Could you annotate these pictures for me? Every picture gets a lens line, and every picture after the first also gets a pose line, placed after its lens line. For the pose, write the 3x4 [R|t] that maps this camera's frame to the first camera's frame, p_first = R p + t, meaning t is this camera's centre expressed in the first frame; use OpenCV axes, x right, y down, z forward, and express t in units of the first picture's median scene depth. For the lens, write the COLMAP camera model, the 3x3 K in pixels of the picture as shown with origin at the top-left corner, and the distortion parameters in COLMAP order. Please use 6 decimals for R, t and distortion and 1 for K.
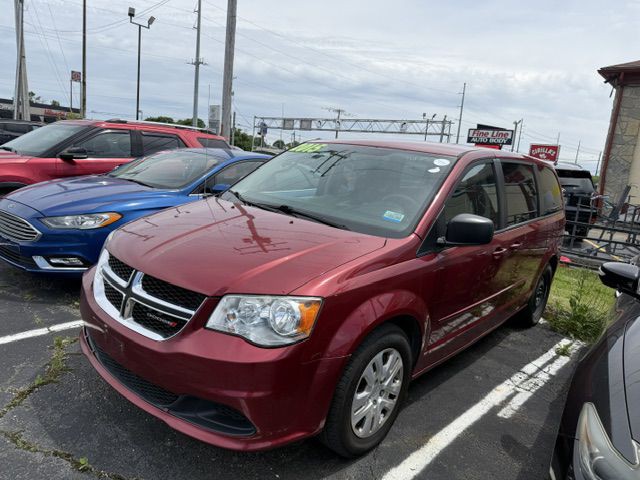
lens RADIAL K [[460.3, 0, 322.1], [0, 460.3, 242.7], [0, 0, 1]] dist [0.034230, -0.045396]
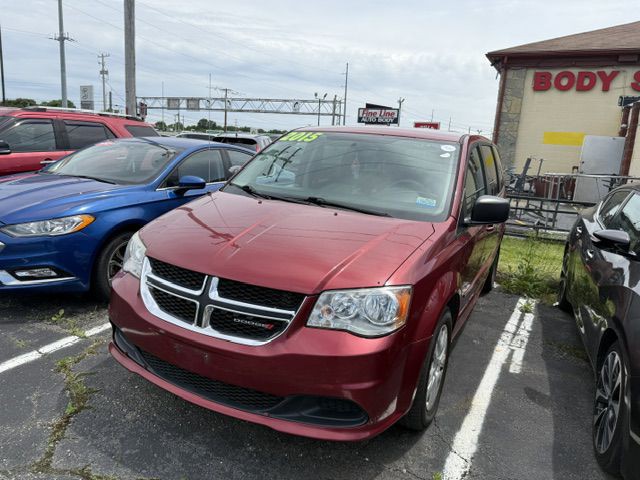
lens RADIAL K [[460.3, 0, 322.1], [0, 460.3, 242.7], [0, 0, 1]] dist [0.034230, -0.045396]
pose [[0.969601, -0.082266, 0.230447, -0.219696], [0.072801, 0.996128, 0.049296, -0.022091], [-0.233610, -0.031020, 0.971836, 0.014550]]
